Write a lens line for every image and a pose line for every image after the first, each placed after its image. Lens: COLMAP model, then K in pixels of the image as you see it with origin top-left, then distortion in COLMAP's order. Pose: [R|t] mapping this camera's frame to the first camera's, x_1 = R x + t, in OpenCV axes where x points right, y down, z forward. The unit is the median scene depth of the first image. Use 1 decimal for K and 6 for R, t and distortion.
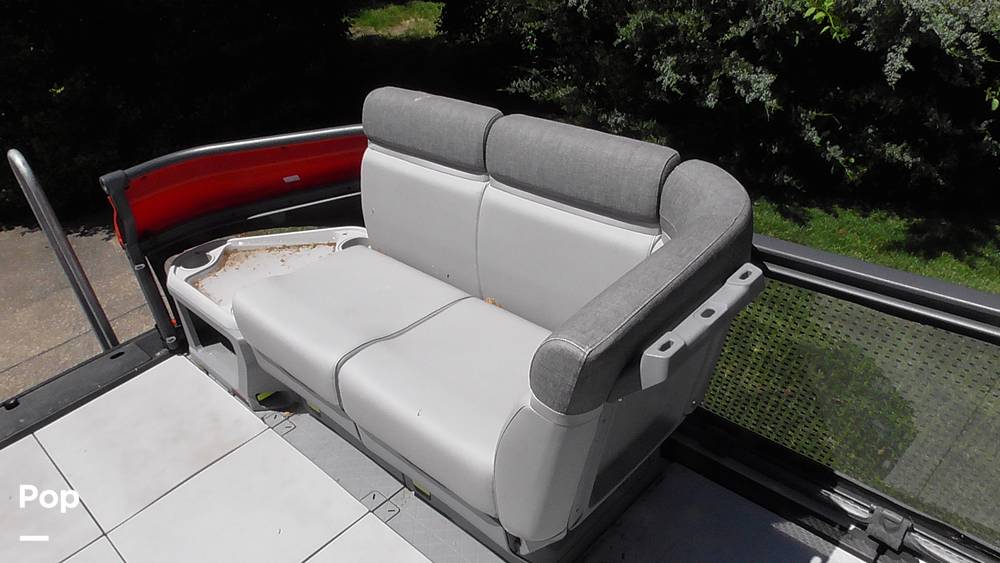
lens RADIAL K [[756.8, 0, 500.0], [0, 756.8, 281.5], [0, 0, 1]] dist [0.067200, 0.002542]
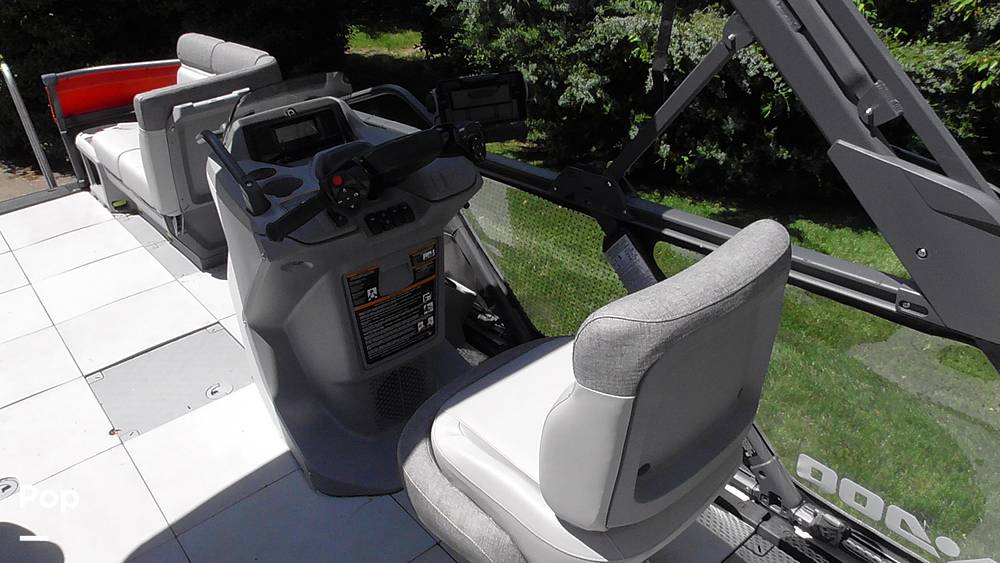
lens RADIAL K [[740.5, 0, 500.0], [0, 740.5, 281.5], [0, 0, 1]] dist [-0.003730, -0.001429]
pose [[0.995623, 0.069561, -0.062427, 0.616975], [-0.071839, 0.996801, -0.035018, 0.287765], [0.059791, 0.039349, 0.997435, -0.582343]]
